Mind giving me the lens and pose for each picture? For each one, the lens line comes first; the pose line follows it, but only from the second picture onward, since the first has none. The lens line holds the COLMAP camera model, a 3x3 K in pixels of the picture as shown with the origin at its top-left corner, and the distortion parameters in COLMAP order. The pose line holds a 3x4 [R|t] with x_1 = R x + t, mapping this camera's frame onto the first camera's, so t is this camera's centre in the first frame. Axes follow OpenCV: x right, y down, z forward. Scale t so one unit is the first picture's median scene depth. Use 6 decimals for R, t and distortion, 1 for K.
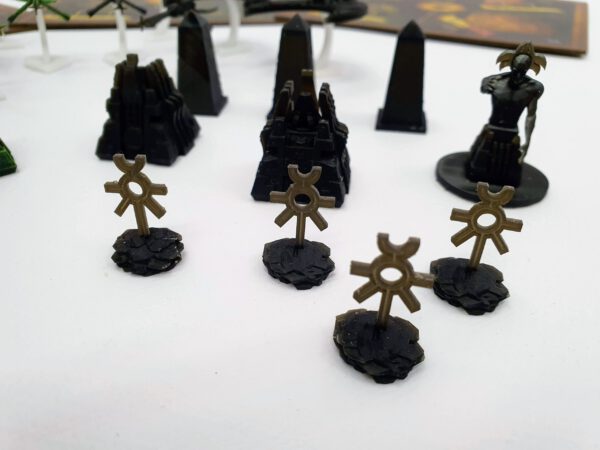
lens RADIAL K [[506.8, 0, 293.5], [0, 506.8, 222.1], [0, 0, 1]] dist [-0.028119, -0.010273]
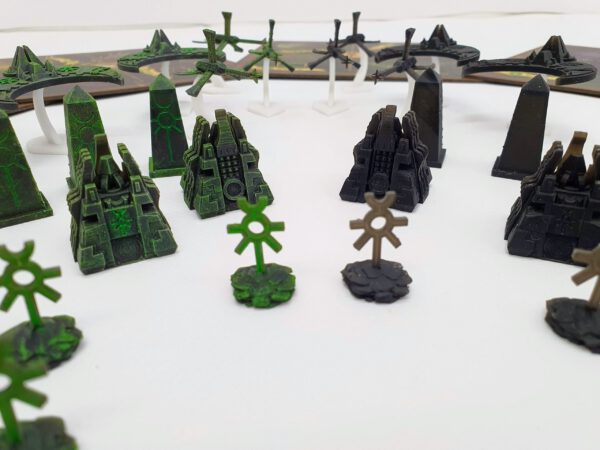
lens RADIAL K [[492.5, 0, 297.2], [0, 492.5, 223.3], [0, 0, 1]] dist [-0.016214, 0.004181]
pose [[0.969624, 0.096442, -0.224783, -0.273797], [-0.115664, 0.990532, -0.073944, 0.017071], [0.215524, 0.097697, 0.971599, -0.043965]]
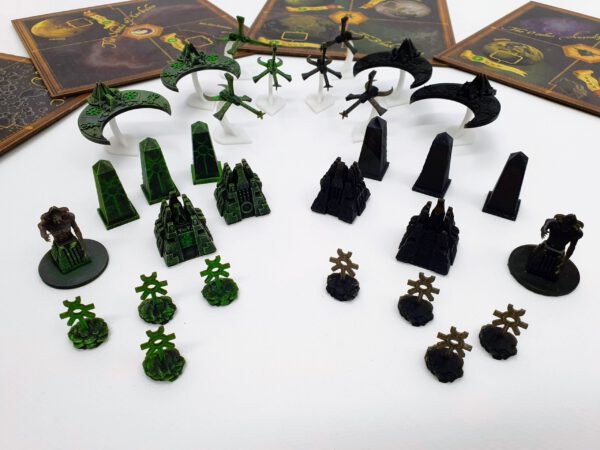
lens RADIAL K [[486.9, 0, 295.1], [0, 486.9, 228.2], [0, 0, 1]] dist [-0.004261, 0.018448]
pose [[0.959540, 0.184720, -0.212514, -0.080788], [-0.143845, 0.970399, 0.193996, -0.445955], [0.242059, -0.155578, 0.957707, -0.760572]]
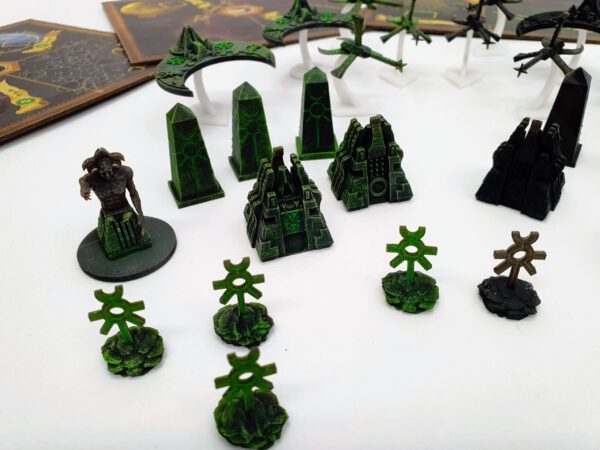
lens RADIAL K [[487.4, 0, 298.6], [0, 487.4, 235.7], [0, 0, 1]] dist [-0.007859, -0.005127]
pose [[0.906084, 0.228439, -0.356129, -0.387157], [-0.186487, 0.971171, 0.148489, -0.155893], [0.379783, -0.068130, 0.922563, -0.244830]]
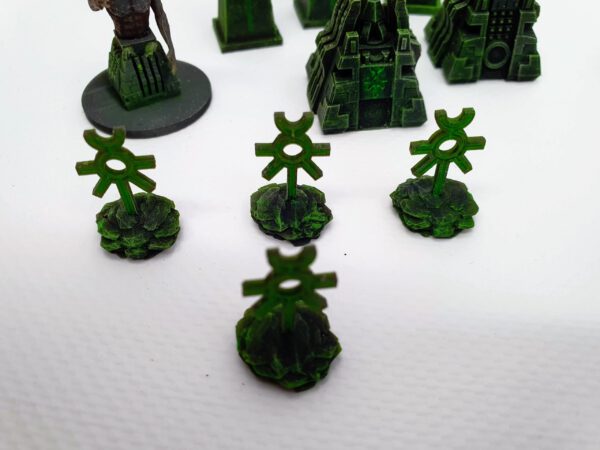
lens RADIAL K [[509.2, 0, 293.2], [0, 509.2, 232.0], [0, 0, 1]] dist [-0.068594, -0.006583]
pose [[0.826592, 0.417832, -0.377044, -0.506138], [-0.292996, 0.891476, 0.345579, -0.043224], [0.480520, -0.175180, 0.859310, -0.023957]]
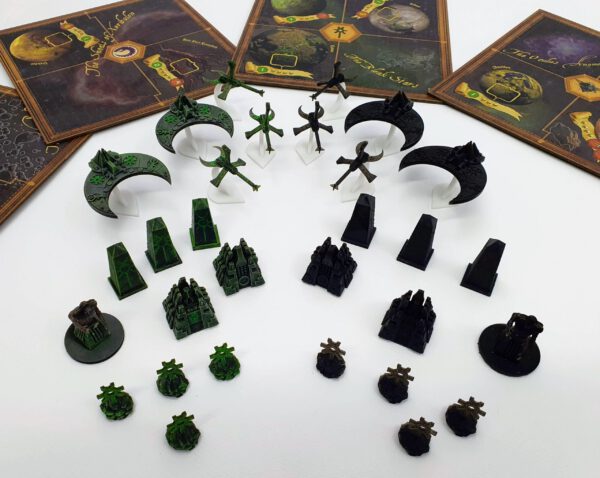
lens RADIAL K [[540.6, 0, 254.4], [0, 540.6, 269.2], [0, 0, 1]] dist [0.102856, -0.259903]
pose [[0.952458, 0.230926, -0.198740, -0.186750], [-0.152990, 0.926615, 0.343481, -0.987433], [0.263474, -0.296746, 0.917891, -1.093799]]
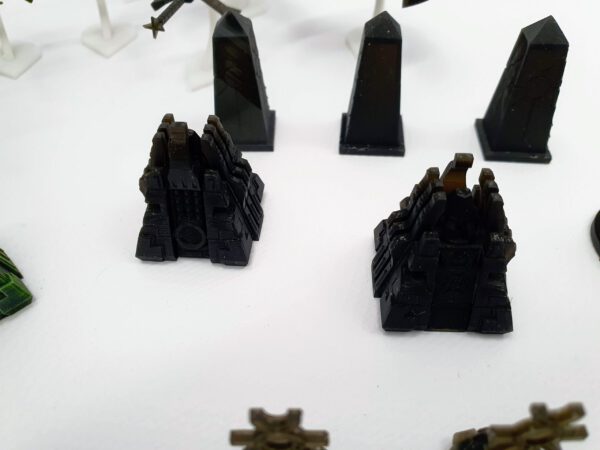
lens RADIAL K [[494.7, 0, 296.8], [0, 494.7, 226.4], [0, 0, 1]] dist [-0.020798, -0.002920]
pose [[0.993966, -0.093760, 0.056931, -0.232294], [0.079042, 0.972082, 0.220928, -0.358909], [-0.076055, -0.215095, 0.973627, 0.352486]]
